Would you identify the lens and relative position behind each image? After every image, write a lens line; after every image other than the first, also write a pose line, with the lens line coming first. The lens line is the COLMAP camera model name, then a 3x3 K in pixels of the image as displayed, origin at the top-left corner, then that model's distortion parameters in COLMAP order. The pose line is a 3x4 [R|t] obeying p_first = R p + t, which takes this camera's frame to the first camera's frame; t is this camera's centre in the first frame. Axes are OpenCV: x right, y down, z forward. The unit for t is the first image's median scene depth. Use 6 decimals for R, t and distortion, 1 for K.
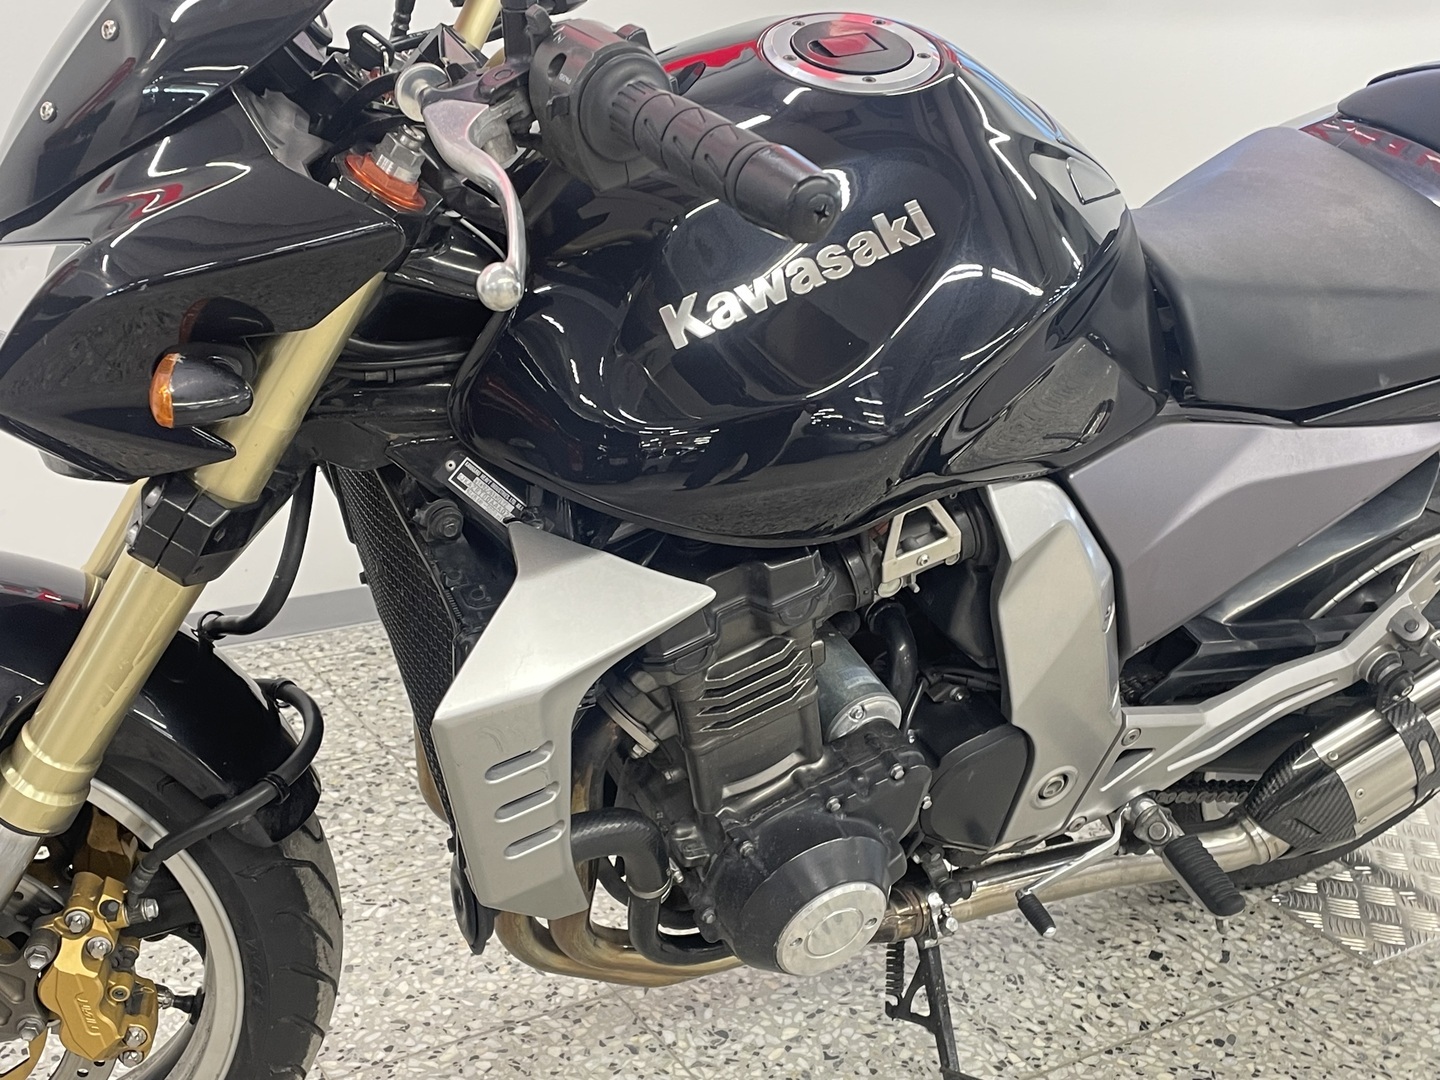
lens RADIAL K [[1787.4, 0, 712.4], [0, 1787.4, 550.5], [0, 0, 1]] dist [0.058383, 0.000000]
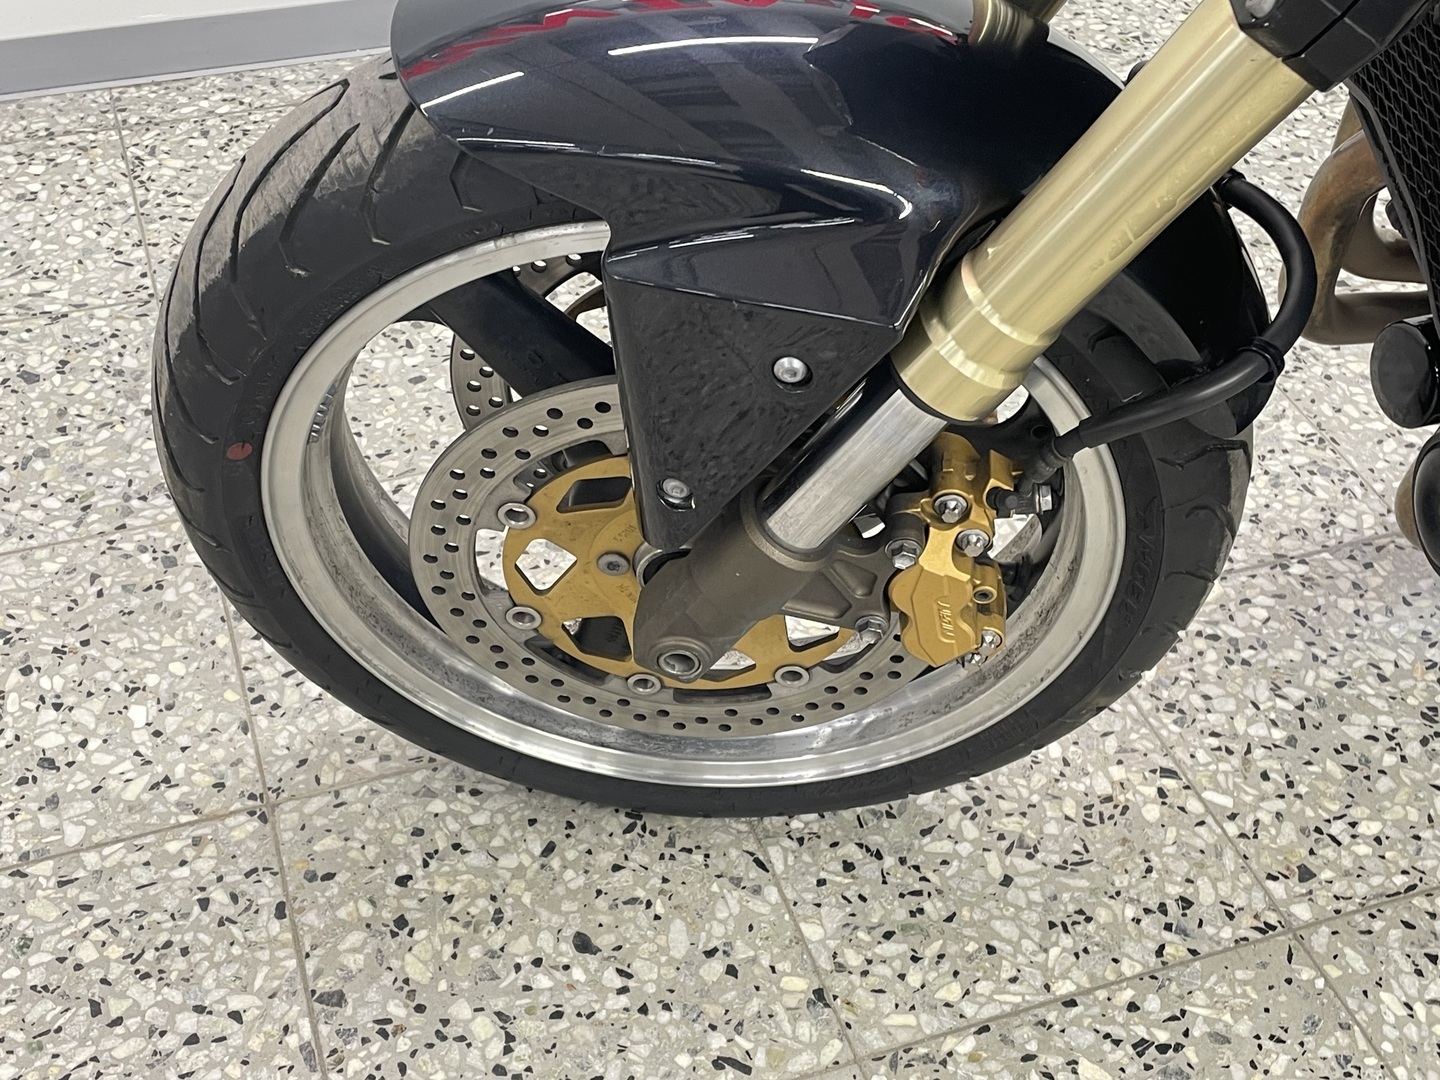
lens RADIAL K [[1787.4, 0, 710.0], [0, 1787.4, 551.0], [0, 0, 1]] dist [0.058383, 0.000000]
pose [[0.976016, 0.129976, -0.174641, -0.238806], [-0.052889, 0.919745, 0.388937, -0.040175], [0.211178, -0.370372, 0.904560, 0.241089]]
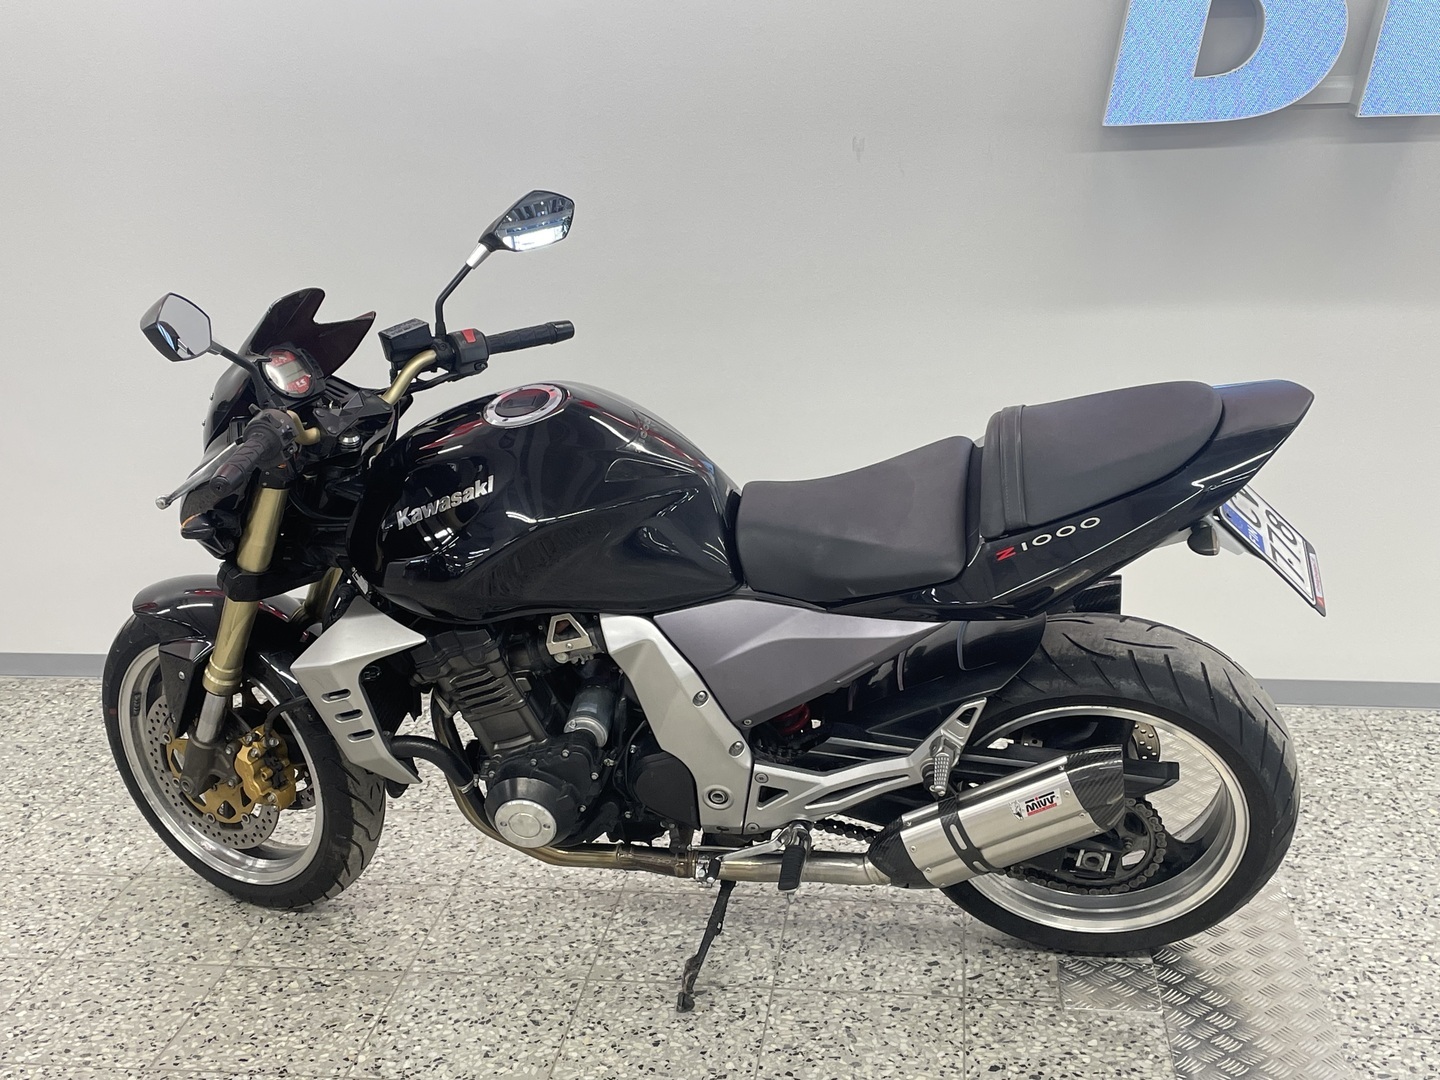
lens RADIAL K [[1787.4, 0, 710.7], [0, 1787.4, 541.0], [0, 0, 1]] dist [0.058383, 0.000000]
pose [[0.768702, 0.102533, -0.631336, 1.217730], [-0.153985, 0.987702, -0.027080, -0.066835], [0.620795, 0.118033, 0.775037, -0.388019]]
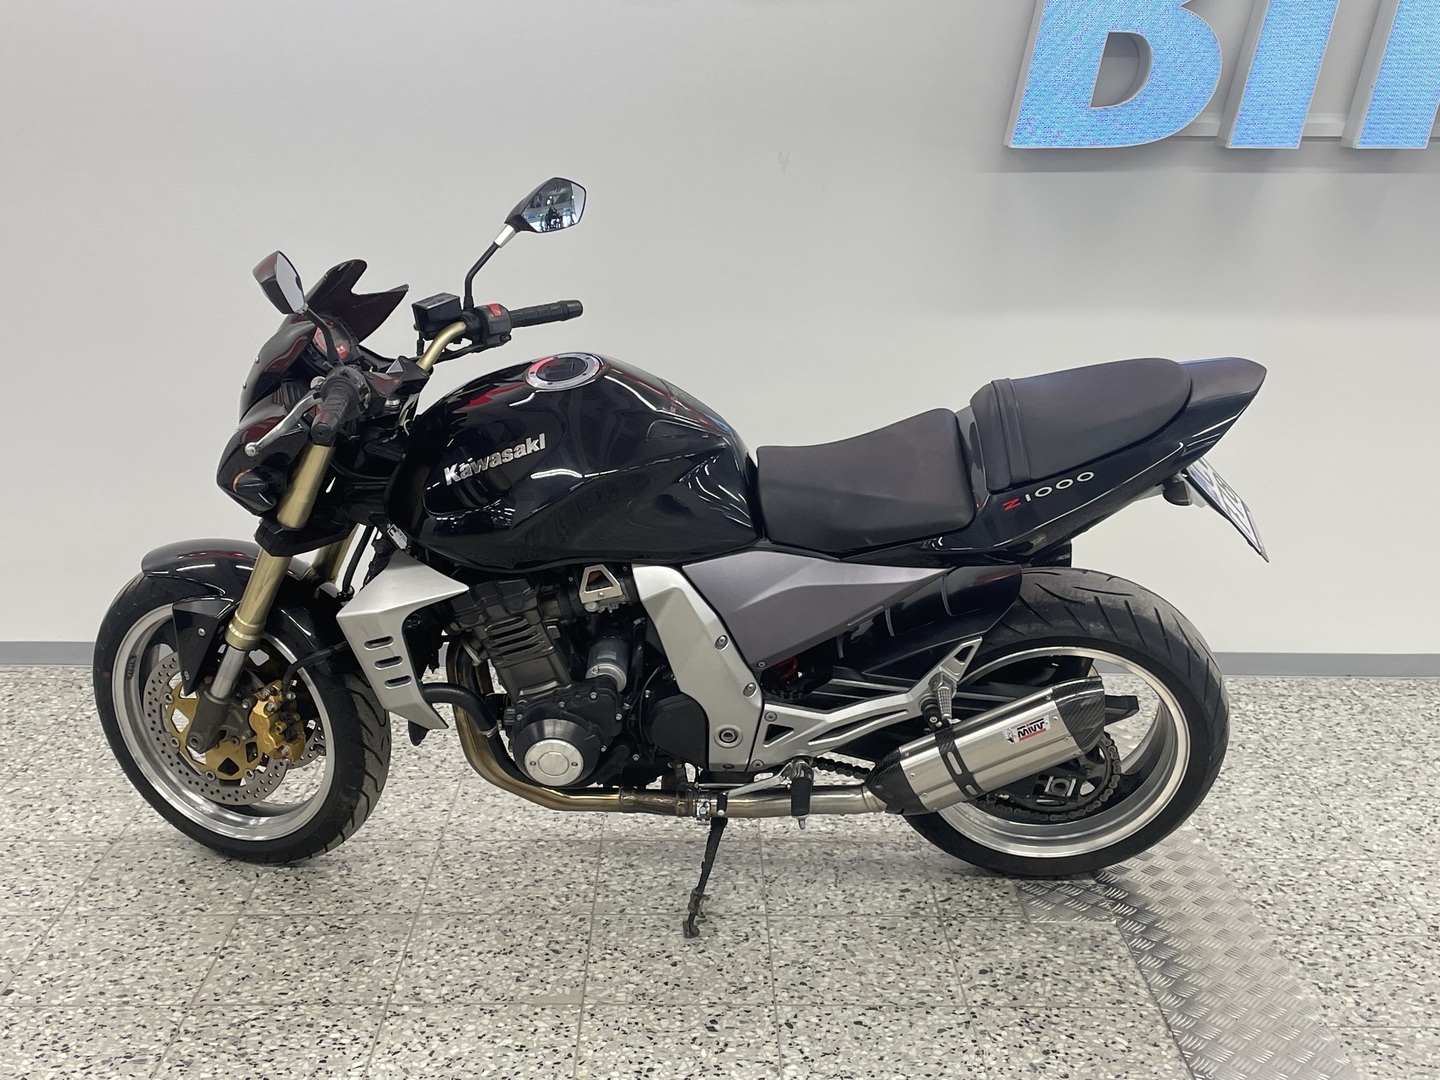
lens RADIAL K [[1787.4, 0, 721.2], [0, 1787.4, 530.9], [0, 0, 1]] dist [0.058383, 0.000000]
pose [[0.859900, 0.086054, -0.503157, 1.083037], [-0.146413, 0.985851, -0.081613, 0.068376], [0.489014, 0.143847, 0.860333, -0.662721]]
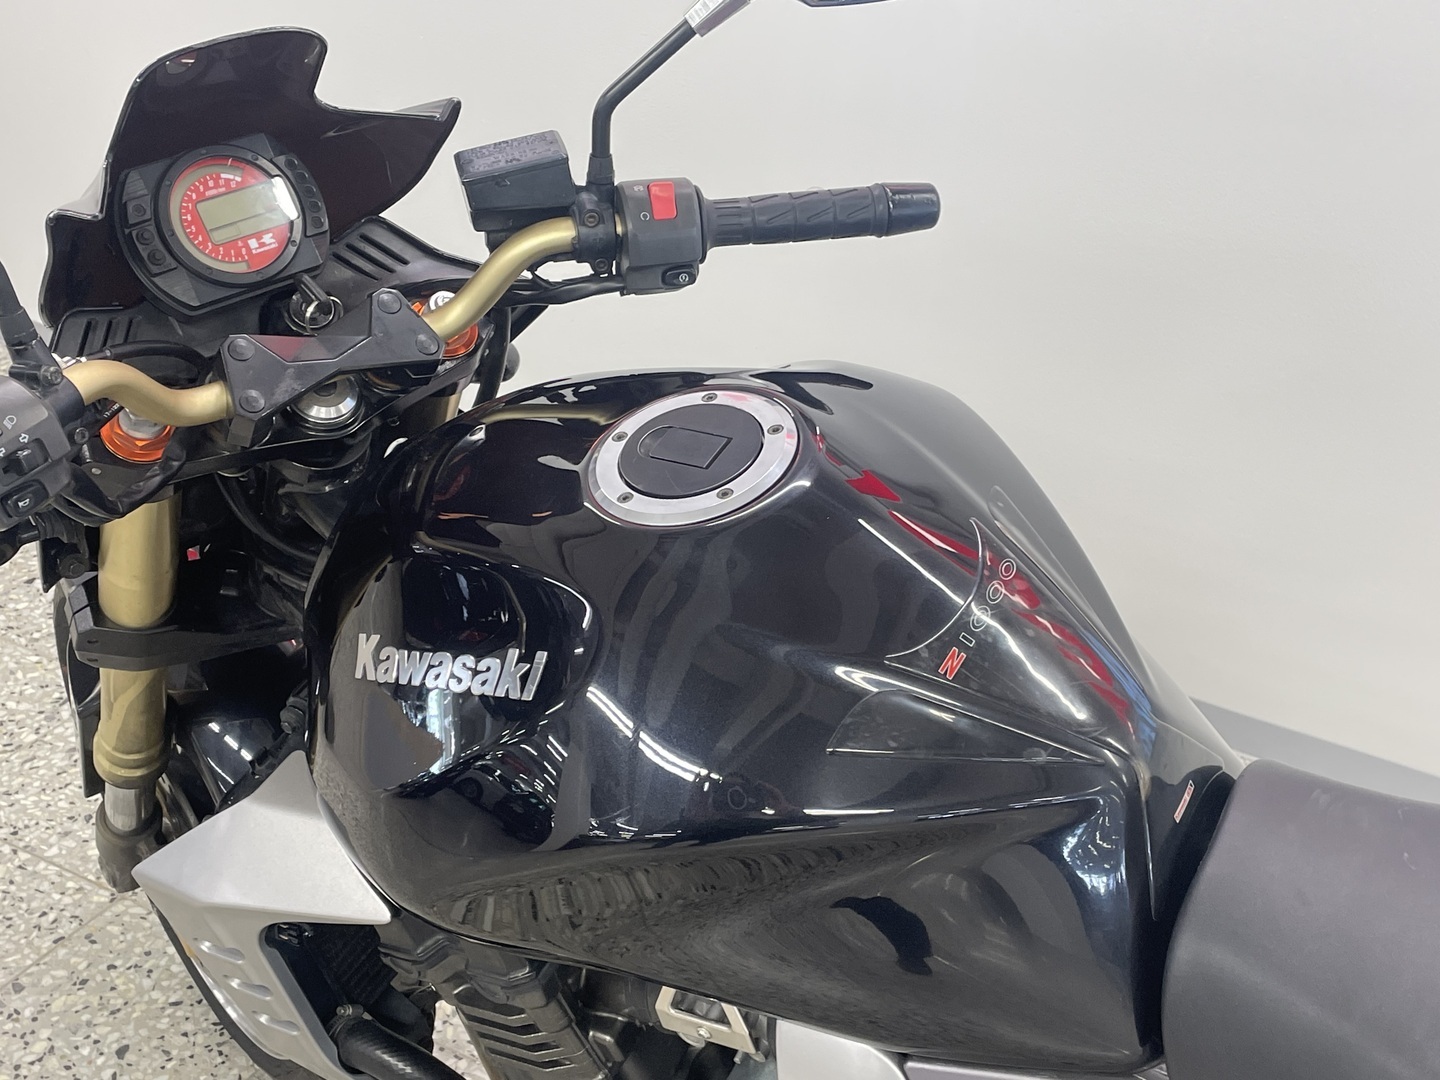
lens RADIAL K [[1787.4, 0, 715.8], [0, 1787.4, 532.0], [0, 0, 1]] dist [0.058383, 0.000000]
pose [[0.497980, 0.401644, -0.768568, 0.540055], [-0.332774, 0.906931, 0.258336, -0.341032], [0.800798, 0.127114, 0.585291, 0.395193]]
